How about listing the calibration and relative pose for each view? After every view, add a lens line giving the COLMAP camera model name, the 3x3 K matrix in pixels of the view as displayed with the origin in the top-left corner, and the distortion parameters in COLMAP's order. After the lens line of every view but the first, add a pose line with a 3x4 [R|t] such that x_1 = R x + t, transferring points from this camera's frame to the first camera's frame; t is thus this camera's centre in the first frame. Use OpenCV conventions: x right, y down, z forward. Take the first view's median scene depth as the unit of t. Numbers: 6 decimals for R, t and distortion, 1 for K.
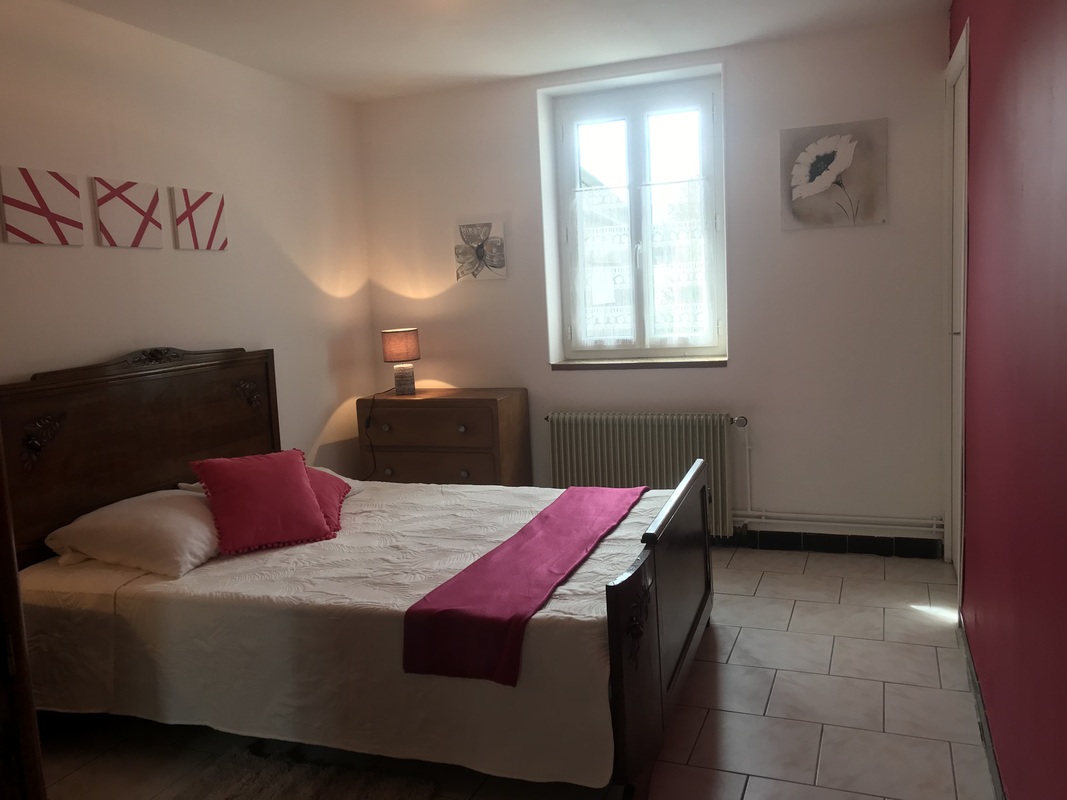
lens RADIAL K [[873.7, 0, 530.8], [0, 873.7, 393.0], [0, 0, 1]] dist [0.034694, -0.031724]
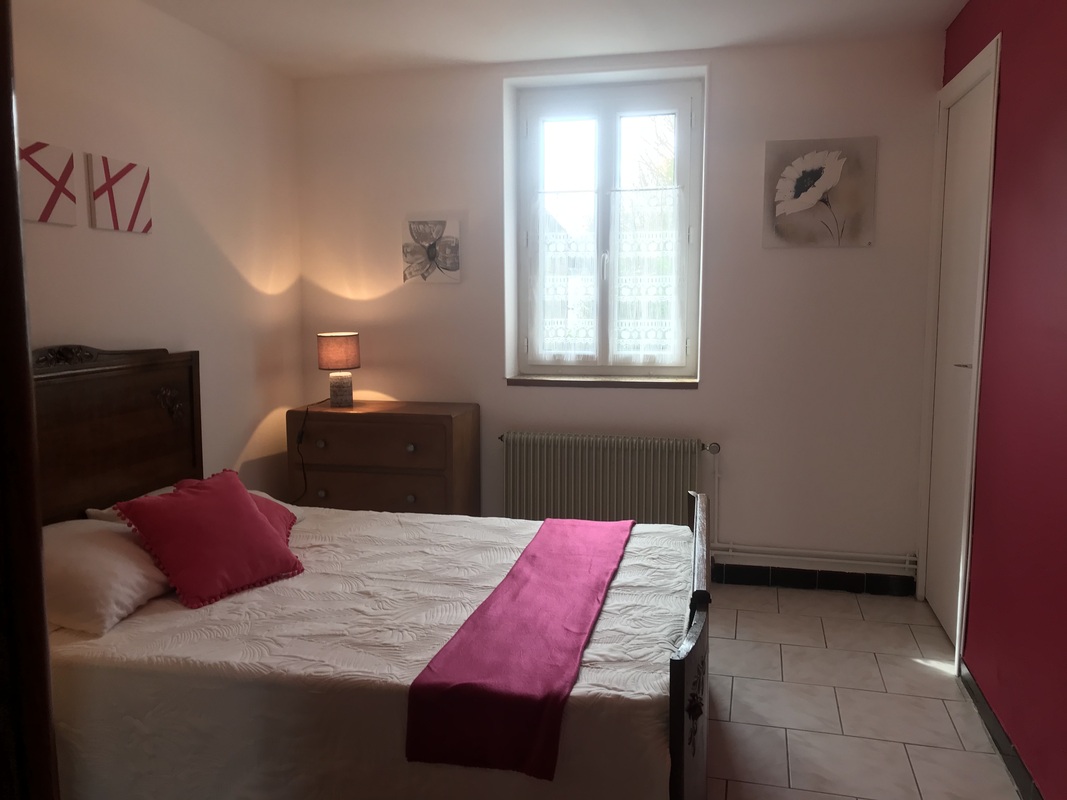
lens RADIAL K [[873.7, 0, 529.4], [0, 873.7, 396.4], [0, 0, 1]] dist [0.034694, -0.031724]
pose [[0.990306, 0.033944, 0.134688, -0.103505], [-0.033303, 0.999421, -0.007010, -0.011957], [-0.134848, 0.002456, 0.990863, 0.119459]]
